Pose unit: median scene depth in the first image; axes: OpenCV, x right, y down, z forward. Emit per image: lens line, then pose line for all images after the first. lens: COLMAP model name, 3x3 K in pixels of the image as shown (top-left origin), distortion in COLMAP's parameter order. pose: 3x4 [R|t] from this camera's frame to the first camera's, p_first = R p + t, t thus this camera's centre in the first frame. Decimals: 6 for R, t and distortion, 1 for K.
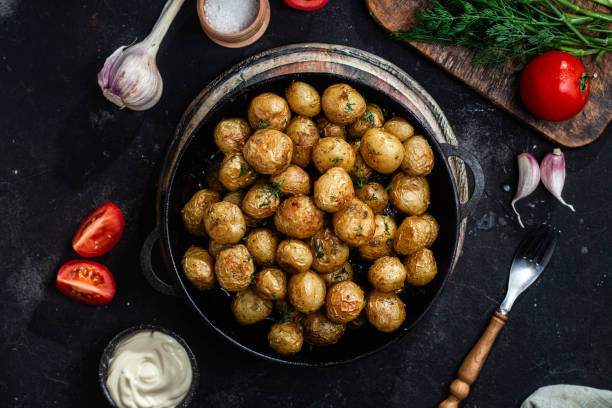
lens RADIAL K [[964.5, 0, 306.0], [0, 964.5, 204.0], [0, 0, 1]] dist [-0.120088, -0.149144]
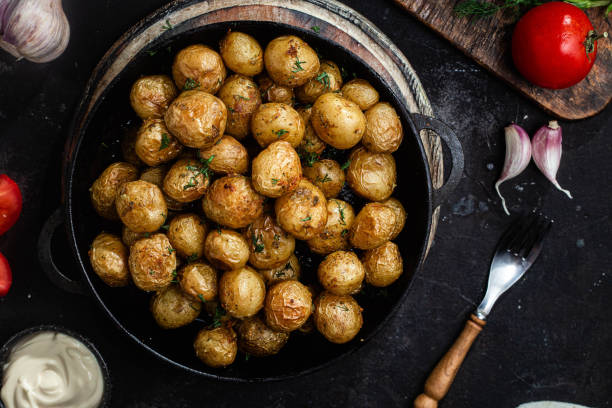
lens RADIAL K [[964.5, 0, 306.0], [0, 964.5, 204.0], [0, 0, 1]] dist [-0.120088, -0.149144]
pose [[0.999270, 0.019823, 0.032646, 0.026660], [-0.022194, 0.997016, 0.073931, -0.044309], [-0.031083, -0.074602, 0.996729, 0.192196]]
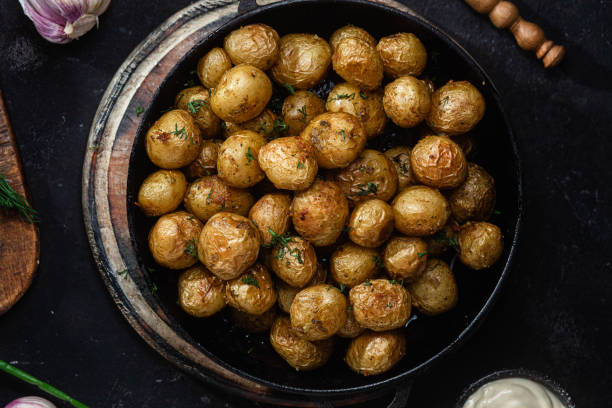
lens RADIAL K [[1693.7, 0, 306.0], [0, 1693.7, 204.0], [0, 0, 1]] dist [0.408946, -0.633298]
pose [[0.090319, -0.995911, -0.002059, 0.001168], [0.995700, 0.090256, 0.020866, -0.024749], [-0.020595, -0.003934, 0.999780, -0.308676]]
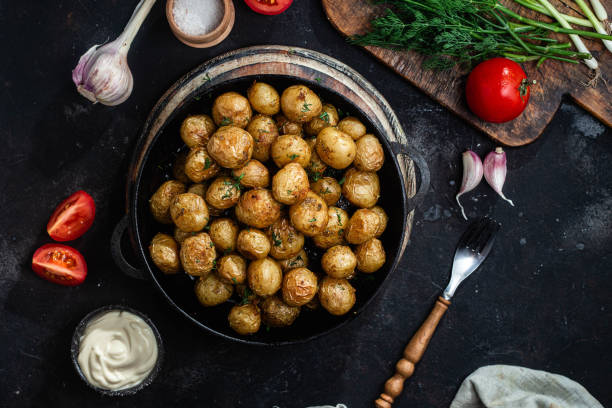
lens RADIAL K [[964.5, 0, 306.0], [0, 964.5, 204.0], [0, 0, 1]] dist [-0.120088, -0.149144]
pose [[0.999342, 0.014716, 0.033166, 0.010161], [-0.015712, 0.999427, 0.029976, -0.023948], [-0.032705, -0.030477, 0.999000, -0.080523]]
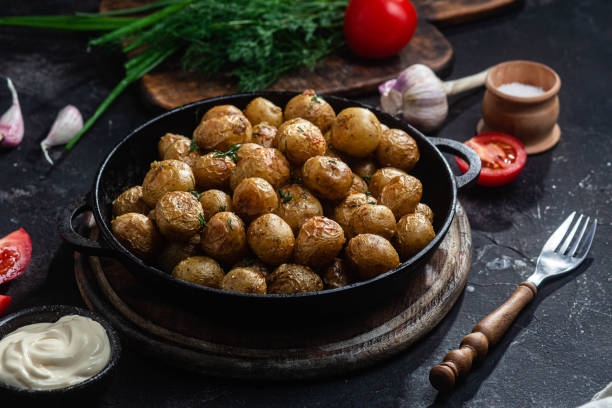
lens RADIAL K [[1693.7, 0, 306.0], [0, 1693.7, 204.0], [0, 0, 1]] dist [0.408946, -0.633298]
pose [[0.999189, 0.000144, 0.040275, -0.025929], [0.033395, 0.556056, -0.830474, 1.212113], [-0.022515, 0.831145, 0.555600, 0.208295]]
